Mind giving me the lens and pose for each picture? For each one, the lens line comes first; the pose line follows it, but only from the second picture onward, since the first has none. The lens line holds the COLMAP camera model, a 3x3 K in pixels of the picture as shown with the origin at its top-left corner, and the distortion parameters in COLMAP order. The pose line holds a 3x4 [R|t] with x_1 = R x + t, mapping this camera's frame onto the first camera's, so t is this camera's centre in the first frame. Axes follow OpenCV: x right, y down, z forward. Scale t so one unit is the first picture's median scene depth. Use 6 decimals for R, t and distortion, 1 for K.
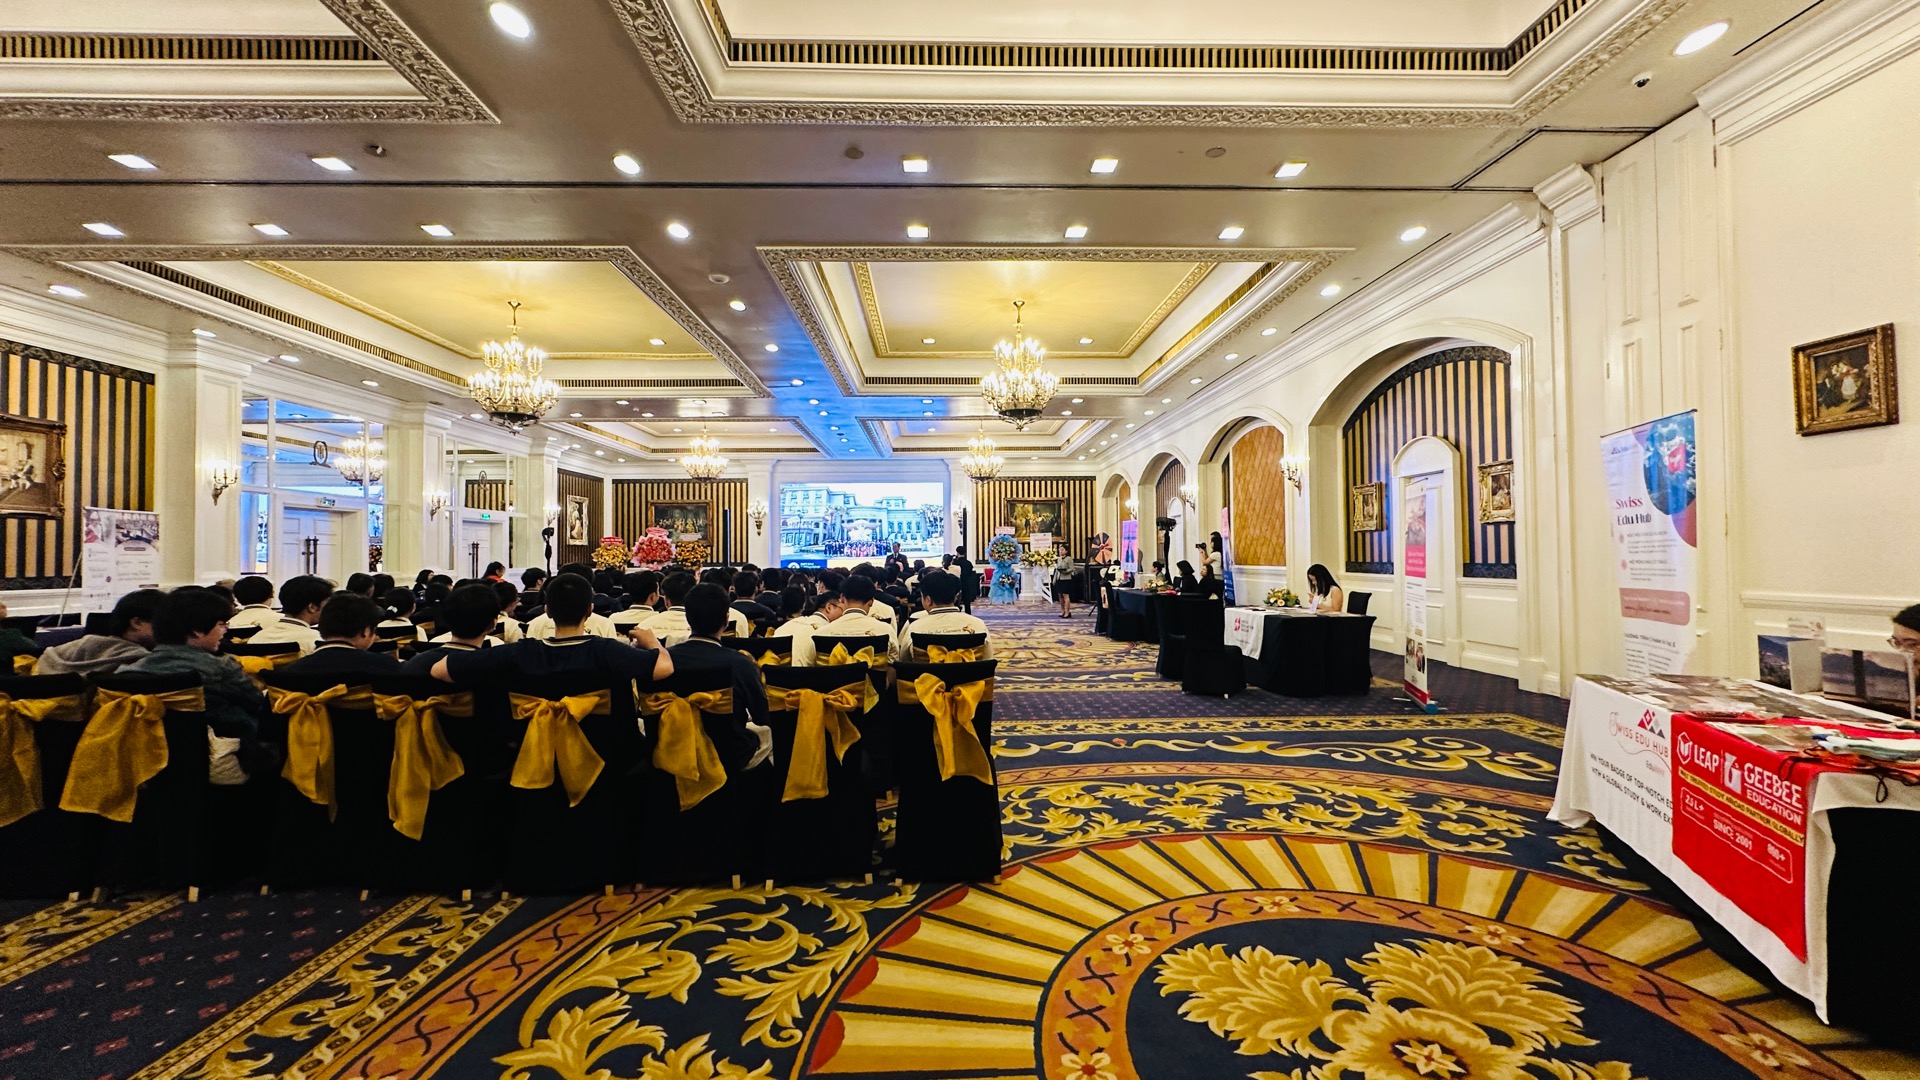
lens RADIAL K [[789.0, 0, 955.6], [0, 789.0, 541.3], [0, 0, 1]] dist [0.000065, 0.000008]
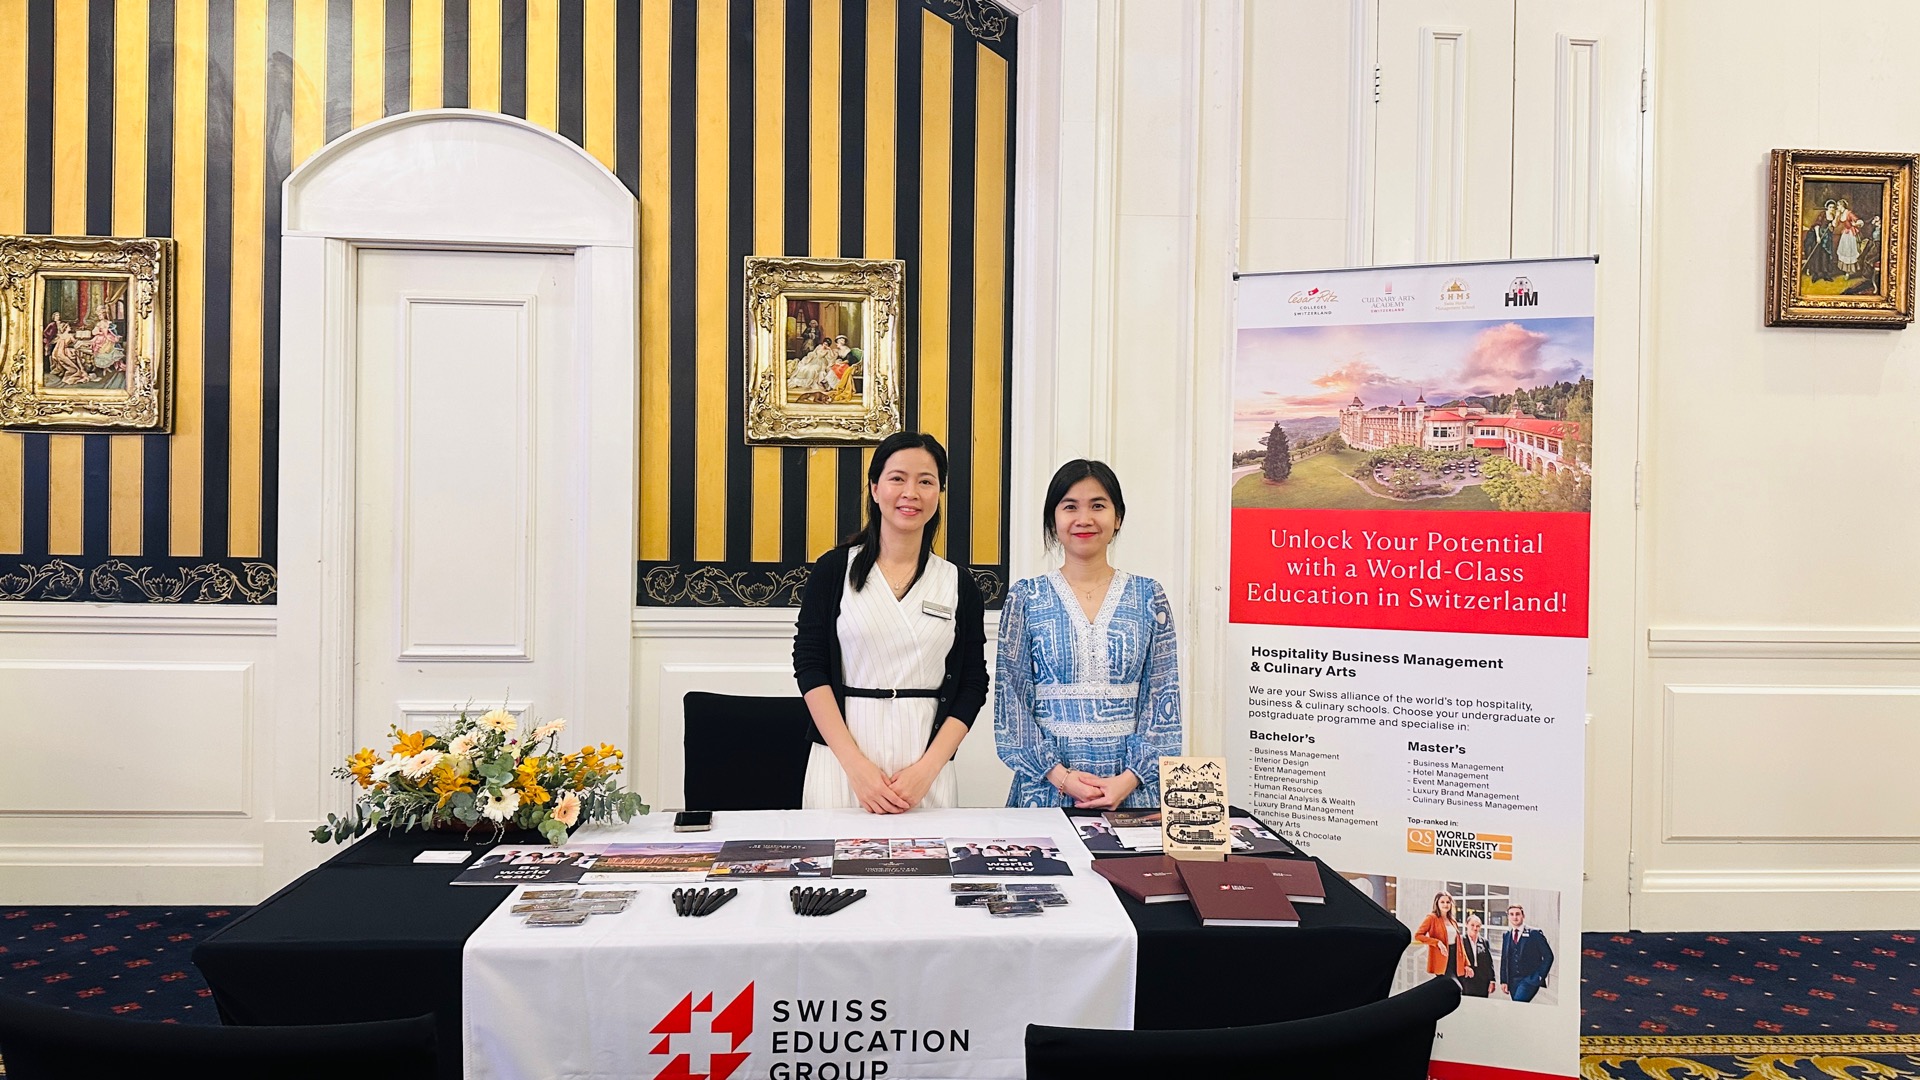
lens RADIAL K [[1612.2, 0, 959.9], [0, 1612.2, 537.6], [0, 0, 1]] dist [0.071044, 0.000568]
pose [[-0.049267, 0.001784, 0.998784, 0.010147], [-0.031512, 0.999498, -0.003340, 0.026154], [-0.998288, -0.031638, -0.049186, 1.485560]]
